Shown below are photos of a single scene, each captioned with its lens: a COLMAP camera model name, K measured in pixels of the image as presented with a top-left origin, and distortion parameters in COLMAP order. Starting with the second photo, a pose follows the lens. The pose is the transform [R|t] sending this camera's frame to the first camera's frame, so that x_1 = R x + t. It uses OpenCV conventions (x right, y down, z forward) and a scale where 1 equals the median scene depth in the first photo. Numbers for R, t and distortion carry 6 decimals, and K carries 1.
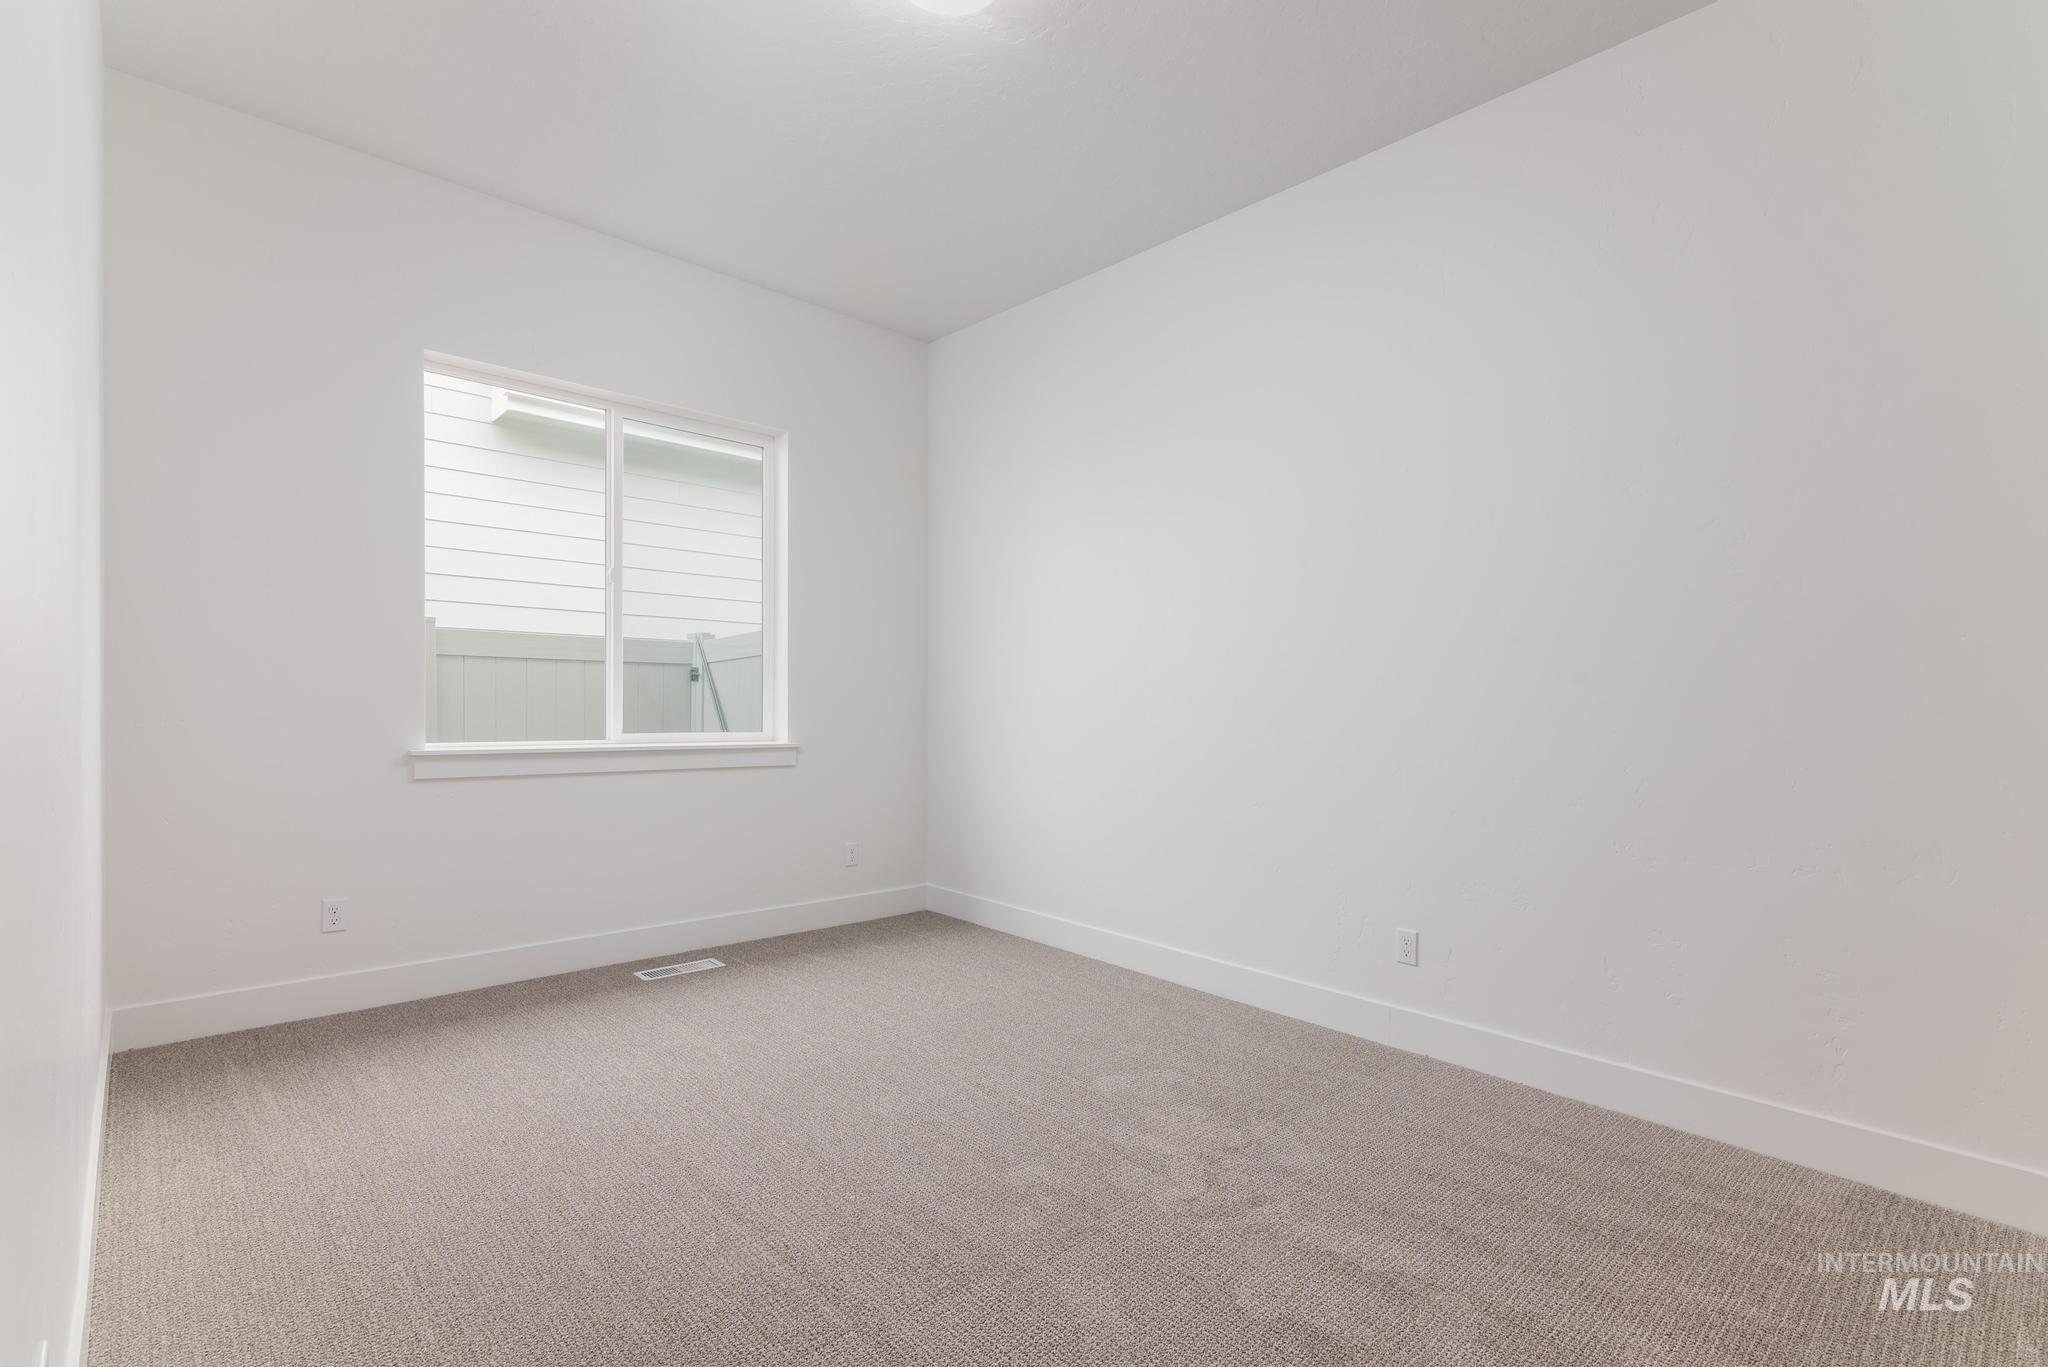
lens RADIAL K [[949.2, 0, 1028.1], [0, 949.2, 699.8], [0, 0, 1]] dist [0.011582, -0.000905]
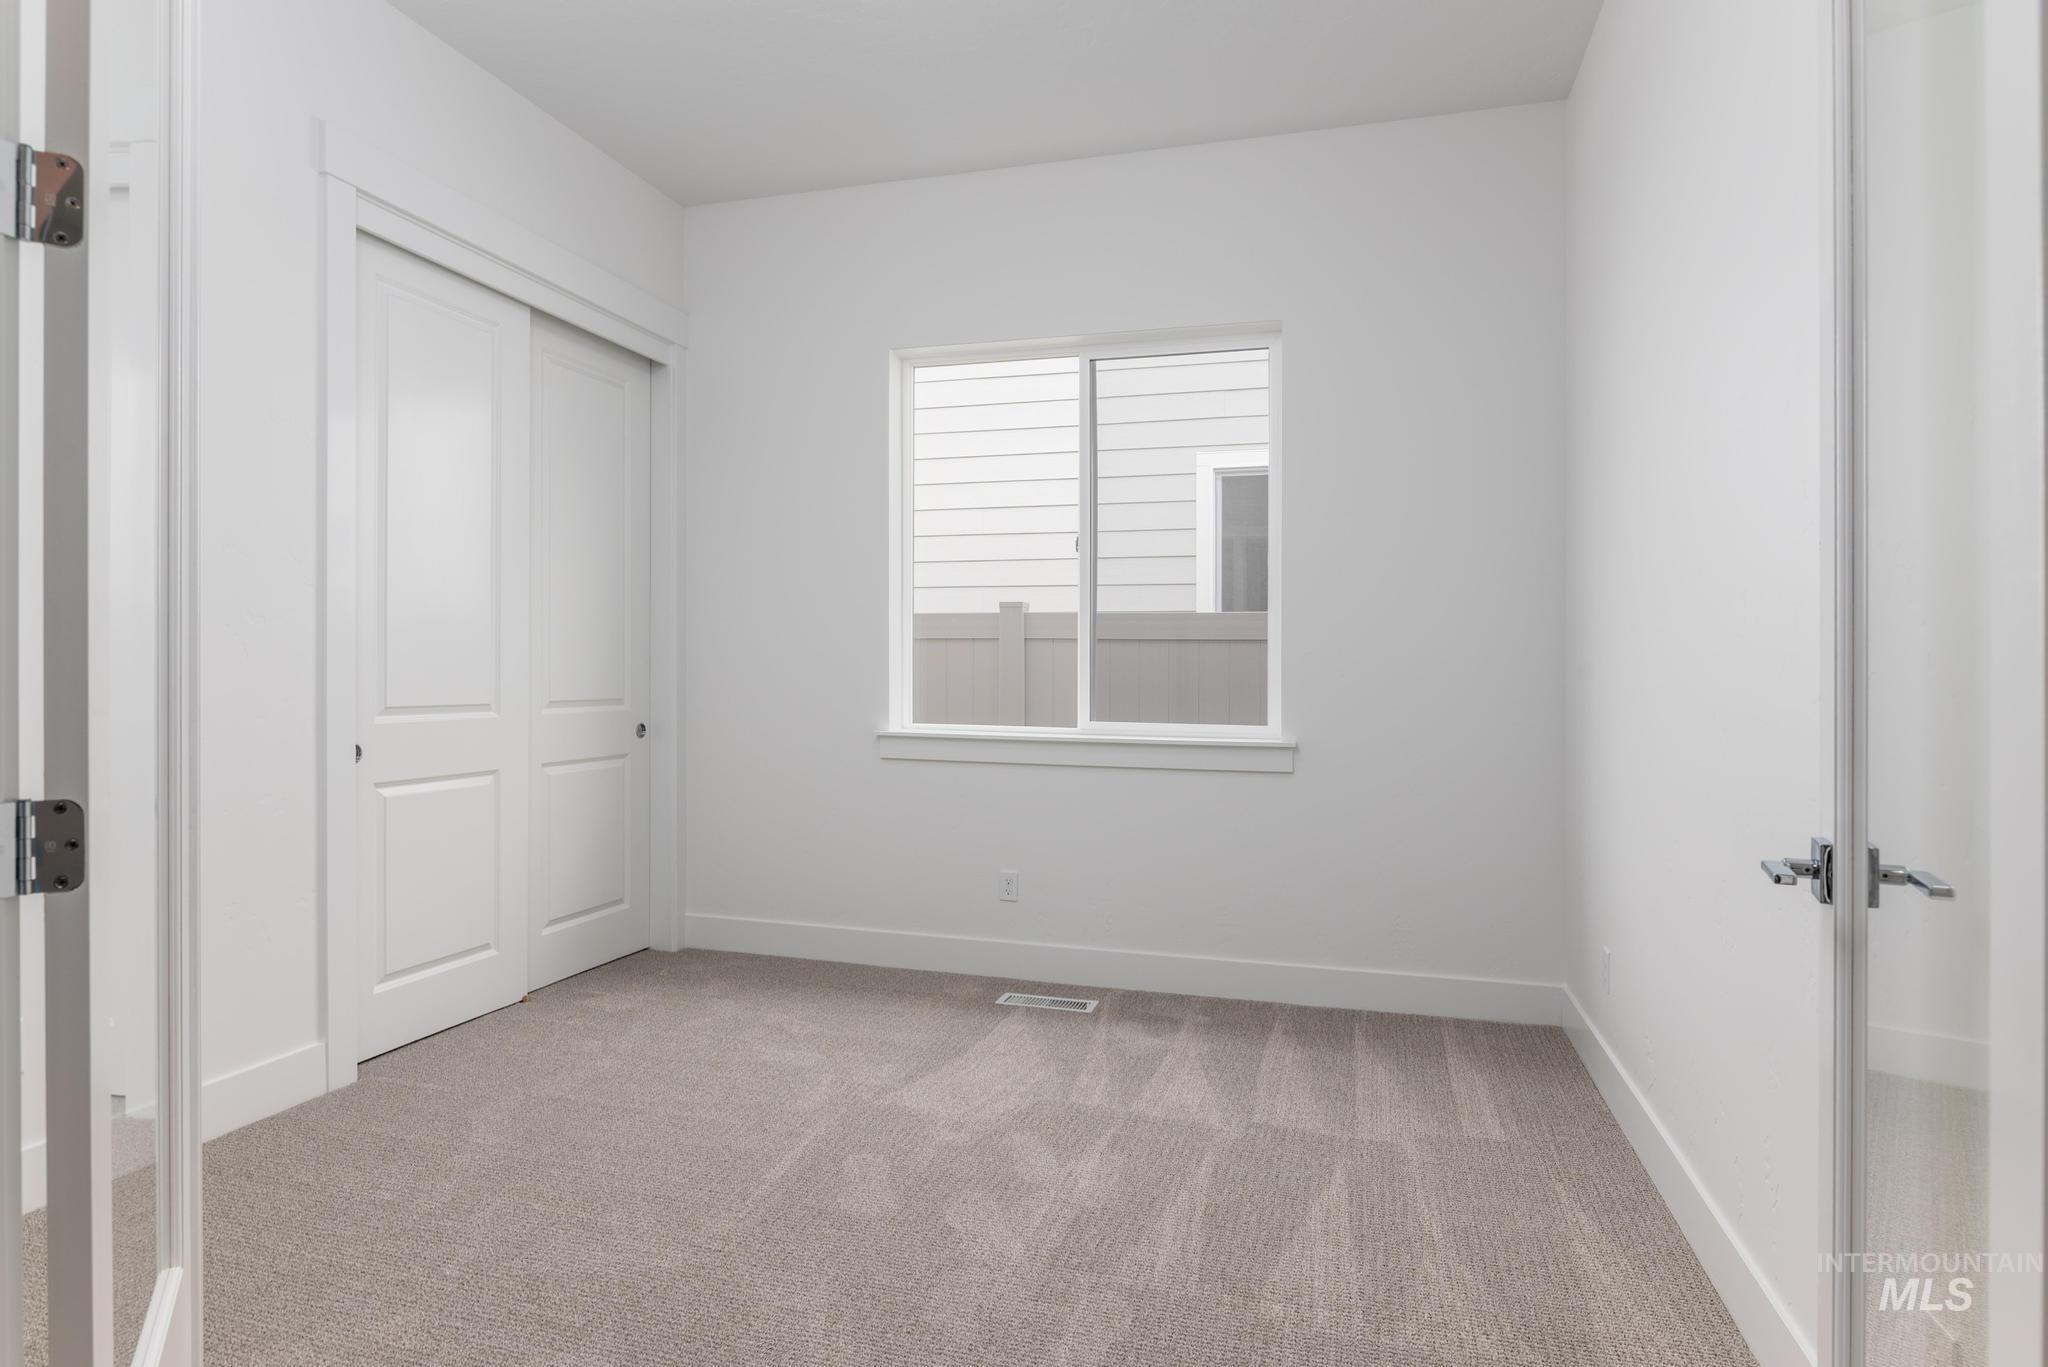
lens RADIAL K [[1150.7, 0, 1025.8], [0, 1150.7, 676.6], [0, 0, 1]] dist [-0.001602, -0.000063]
pose [[0.513787, -0.007300, -0.857887, 0.449715], [-0.002856, 0.999944, -0.010219, 0.005443], [0.857913, 0.007700, 0.513737, 0.408125]]
